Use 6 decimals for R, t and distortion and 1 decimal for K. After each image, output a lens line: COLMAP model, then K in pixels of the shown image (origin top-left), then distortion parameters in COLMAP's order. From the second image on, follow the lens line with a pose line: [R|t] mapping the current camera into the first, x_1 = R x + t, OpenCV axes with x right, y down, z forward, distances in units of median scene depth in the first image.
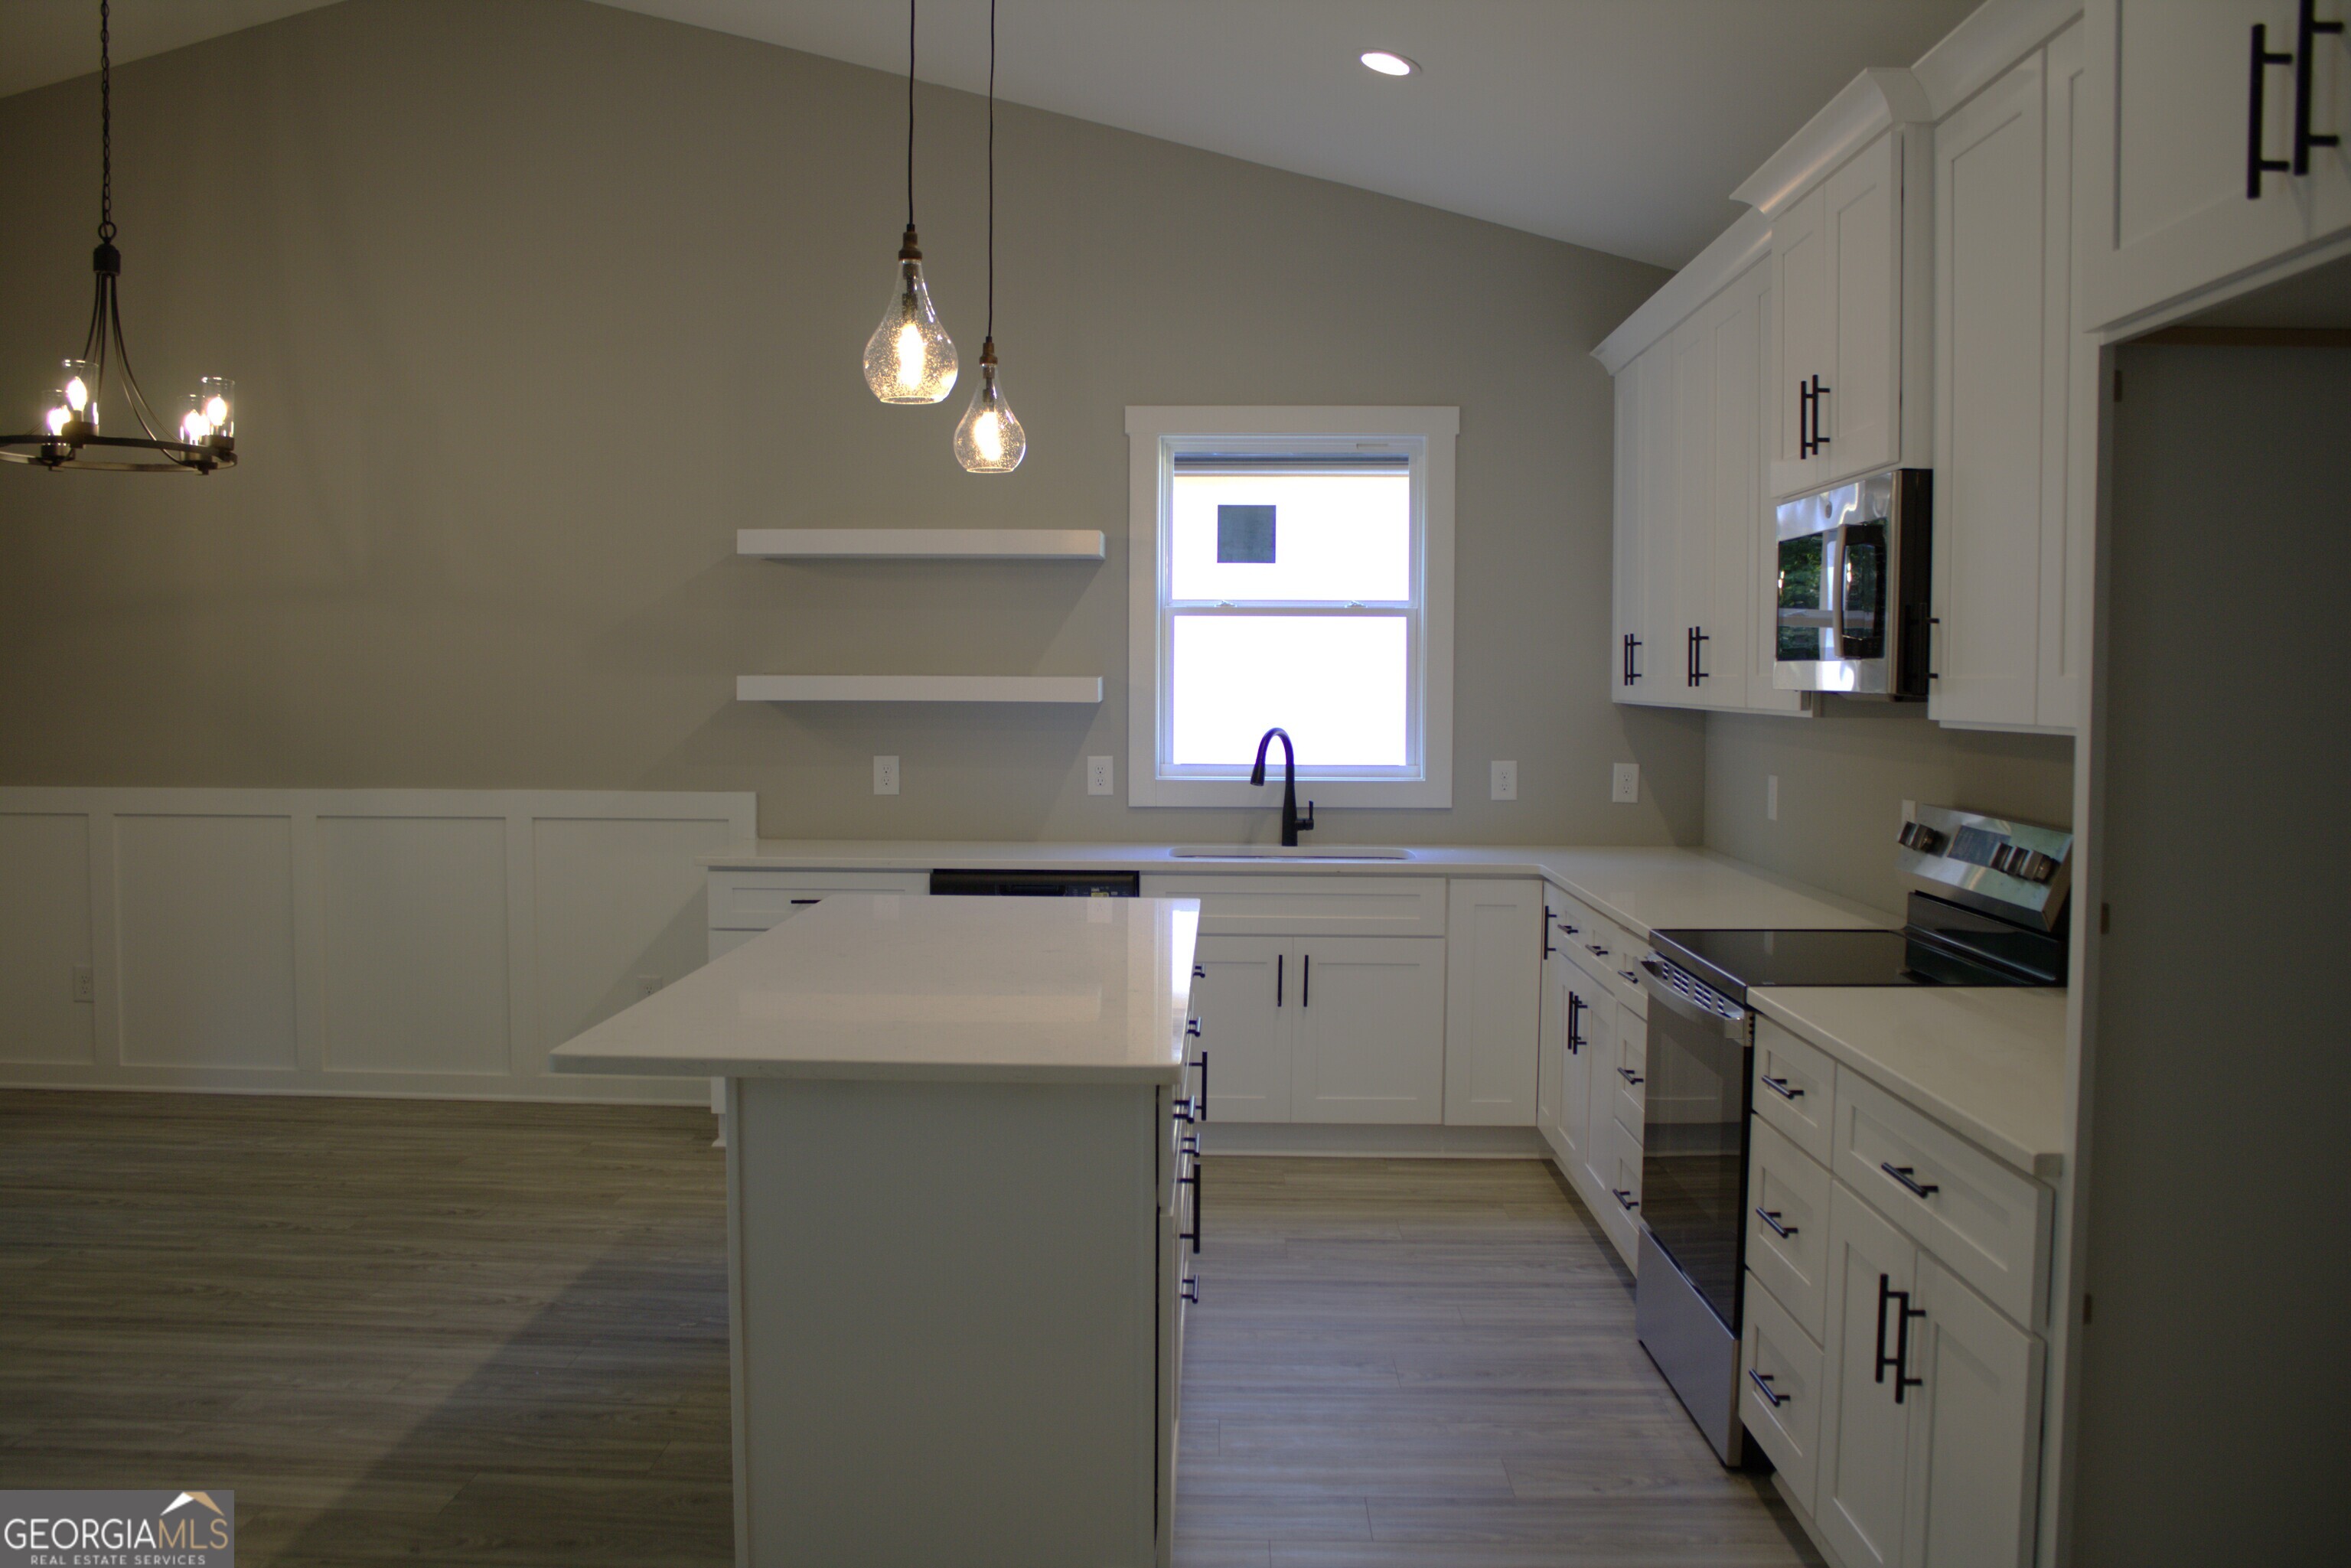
lens RADIAL K [[1971.2, 0, 1175.5], [0, 1971.2, 784.0], [0, 0, 1]] dist [-0.139518, 0.132976]
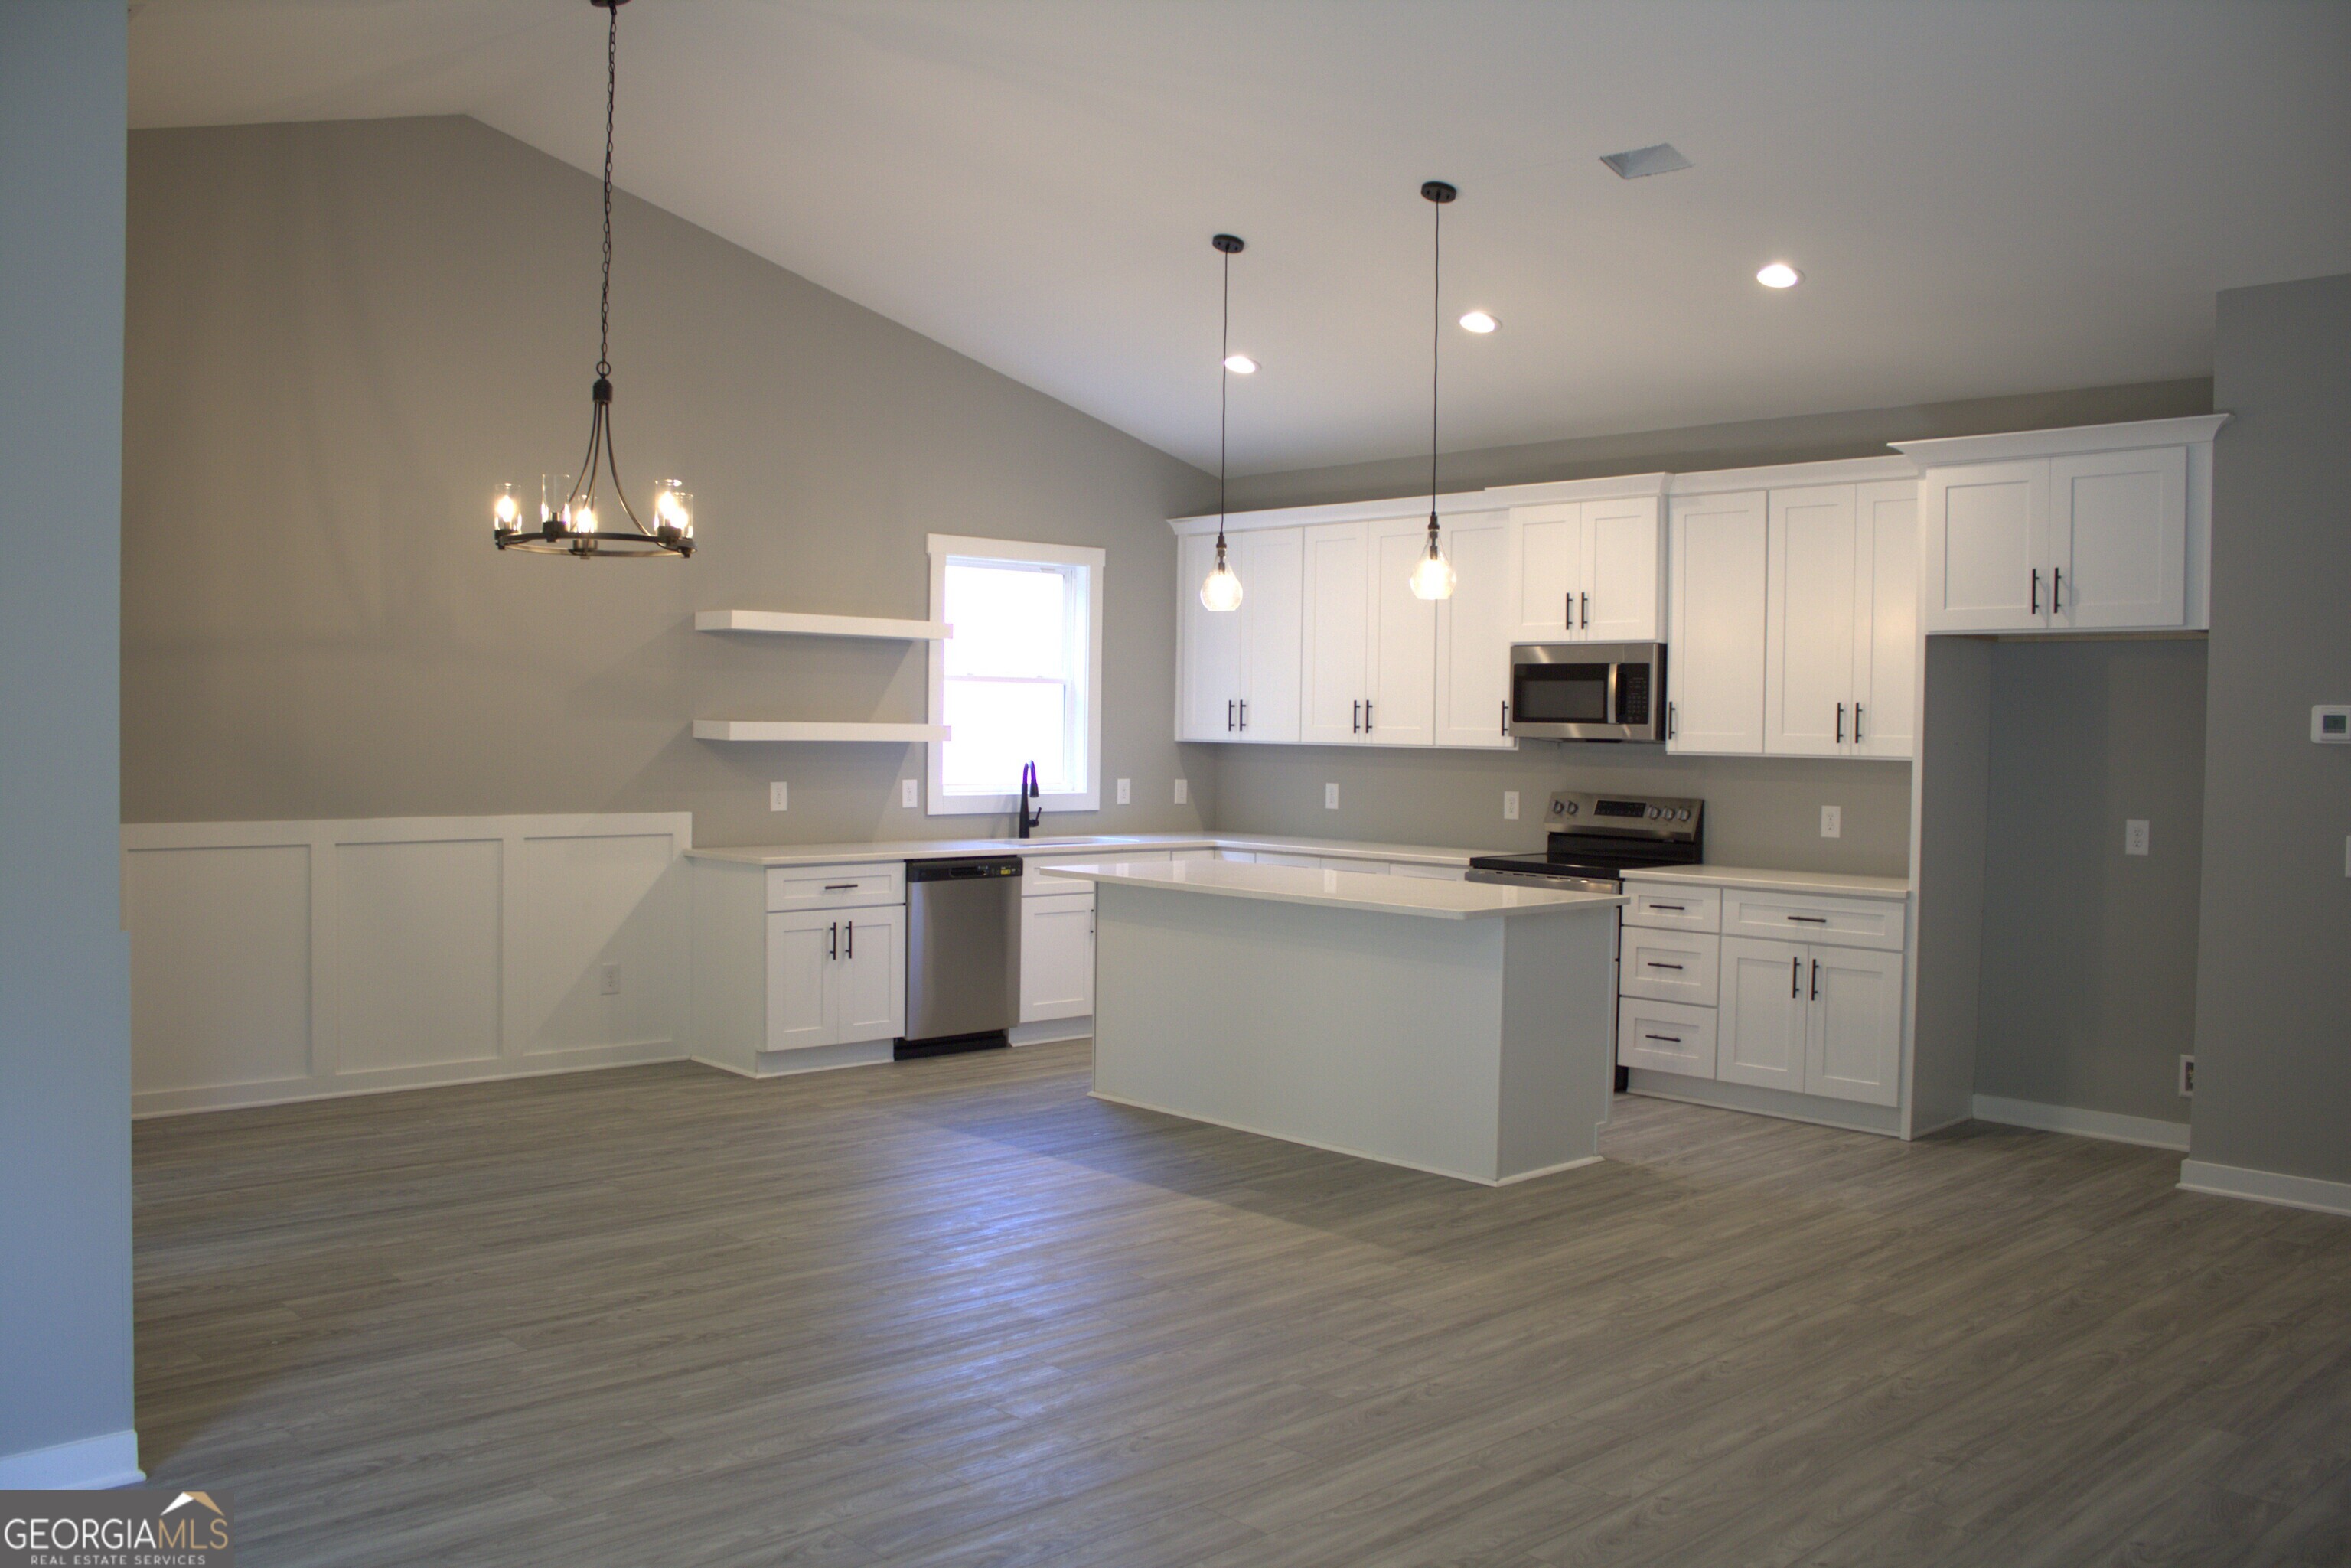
lens RADIAL K [[1971.2, 0, 1175.5], [0, 1971.2, 784.0], [0, 0, 1]] dist [-0.139518, 0.132976]
pose [[0.705505, -0.015893, 0.708527, -0.930003], [0.027167, 0.999620, -0.004628, 0.000596], [-0.708184, 0.022513, 0.705669, -0.130117]]
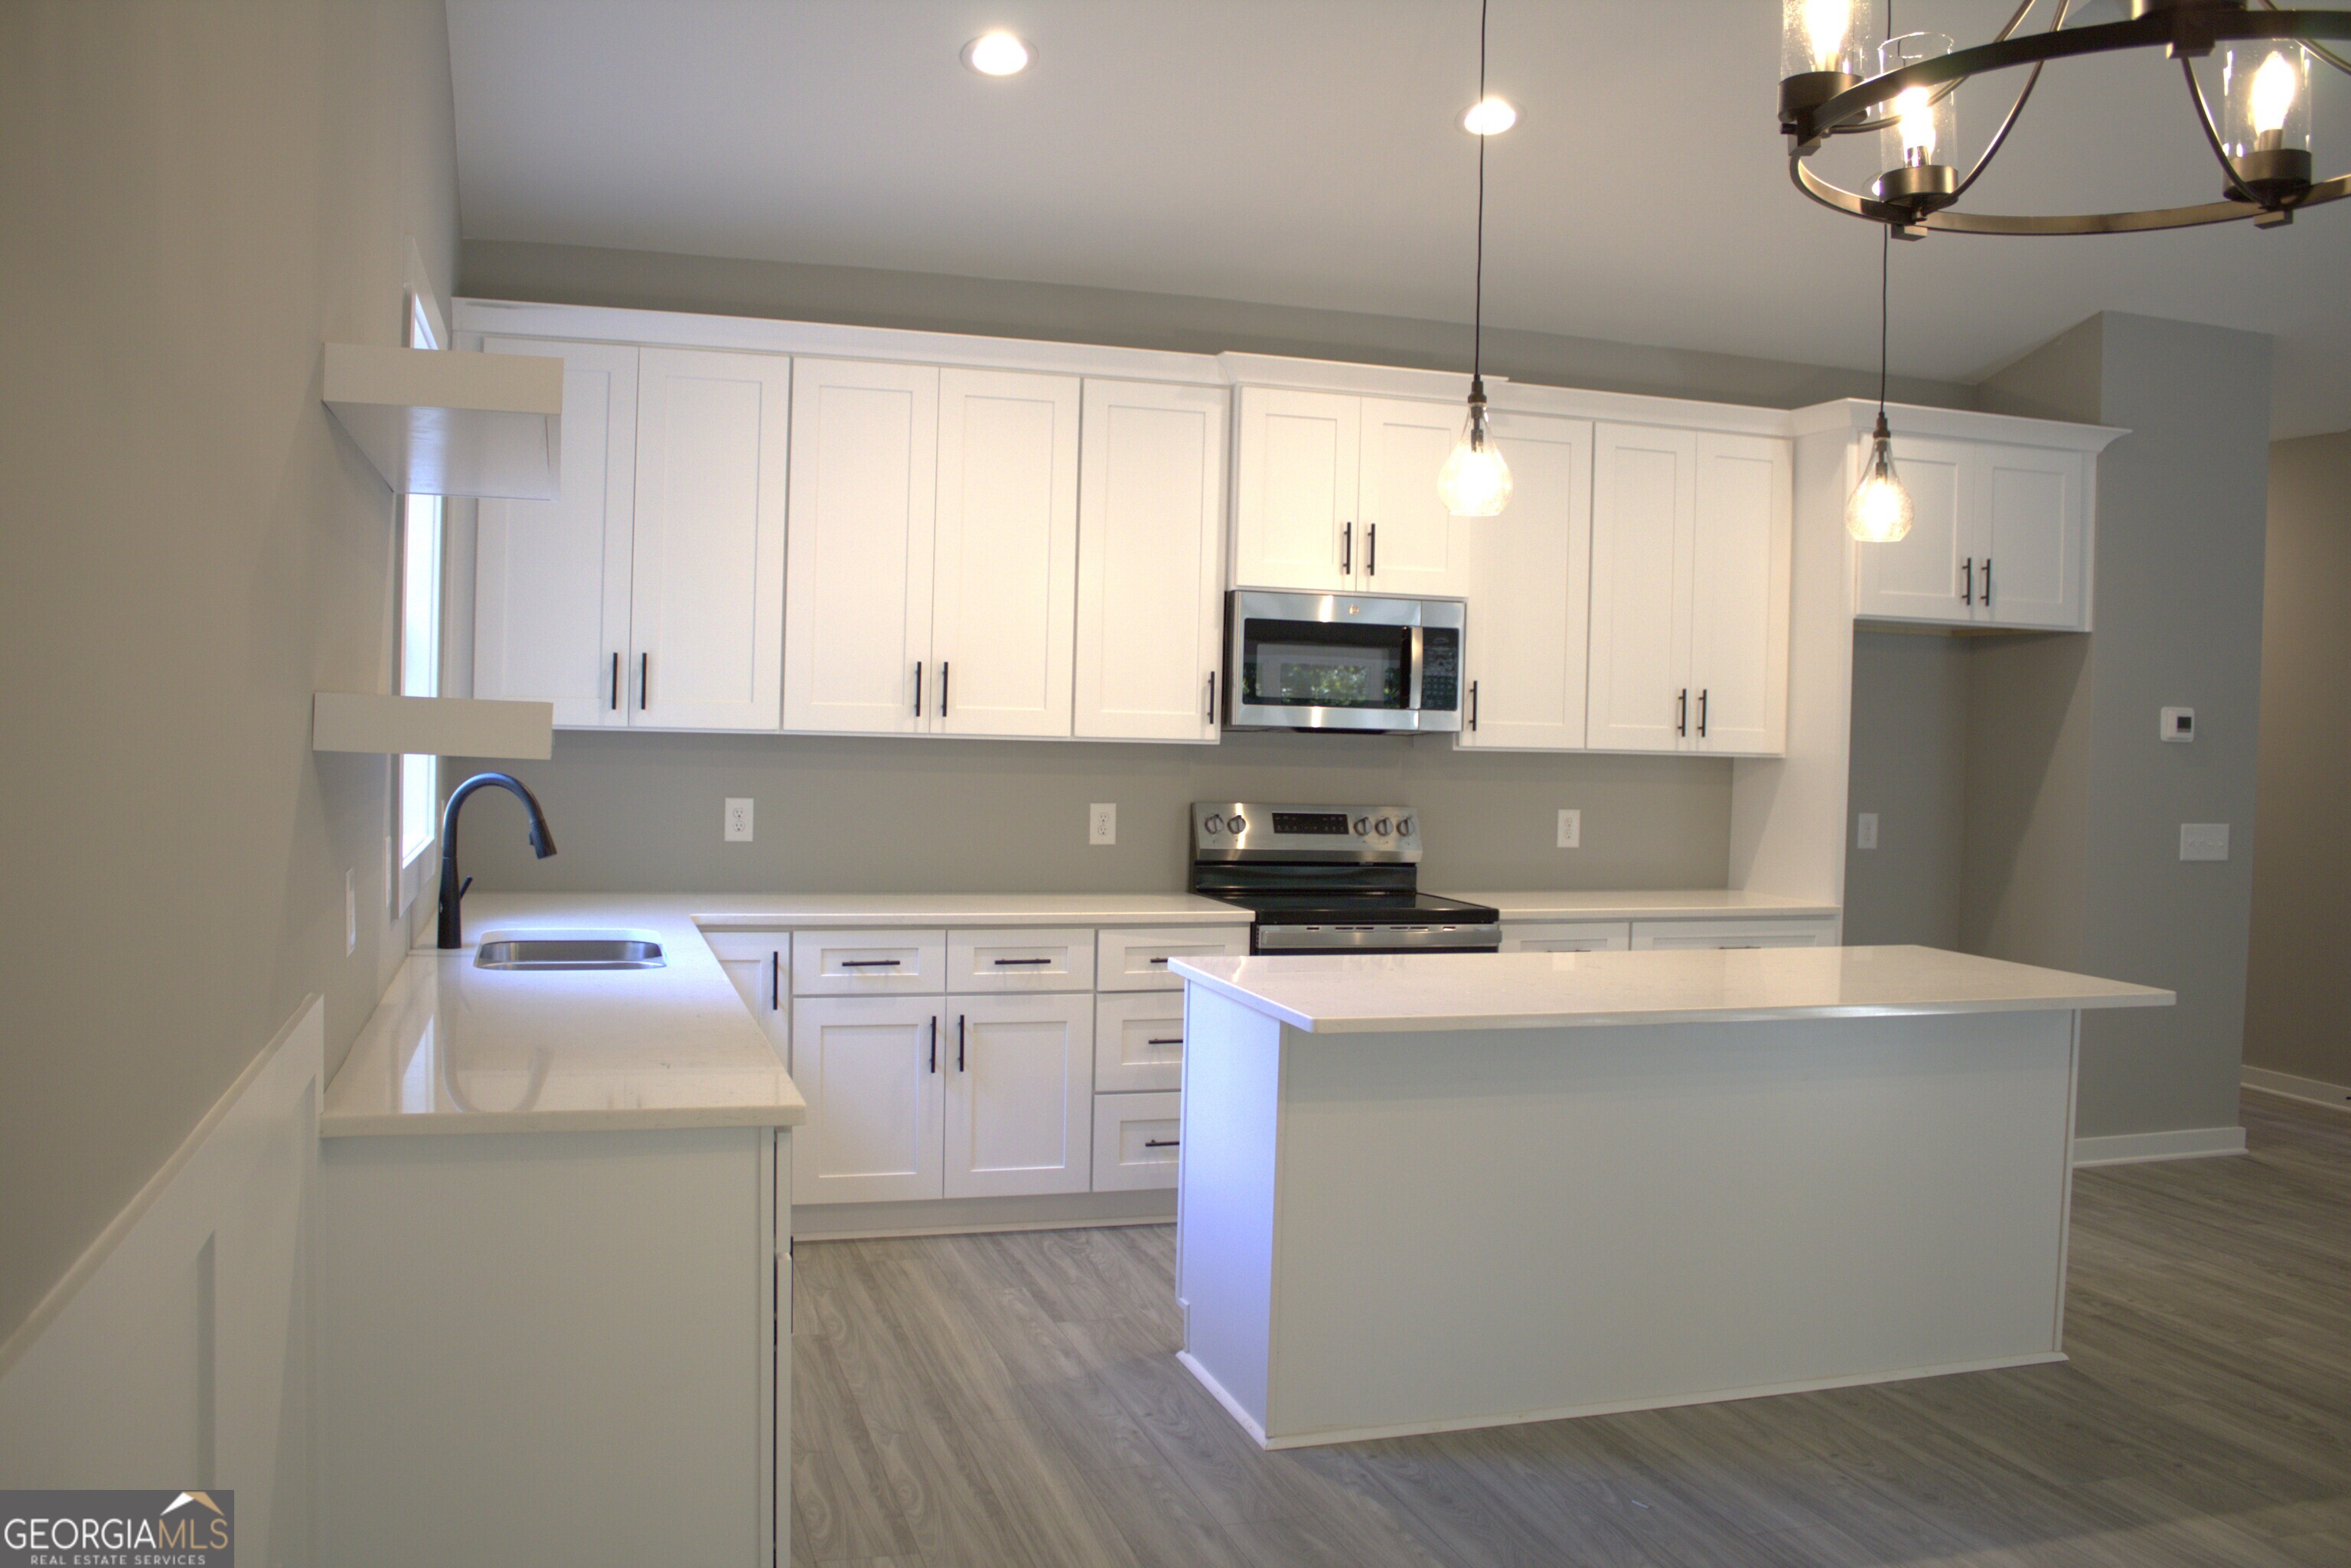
lens RADIAL K [[1971.2, 0, 1175.5], [0, 1971.2, 784.0], [0, 0, 1]] dist [-0.139518, 0.132976]
pose [[-0.340264, -0.039460, 0.939502, -0.660566], [0.024384, 0.998413, 0.050766, -0.052374], [-0.940014, 0.040183, -0.338762, 1.014499]]
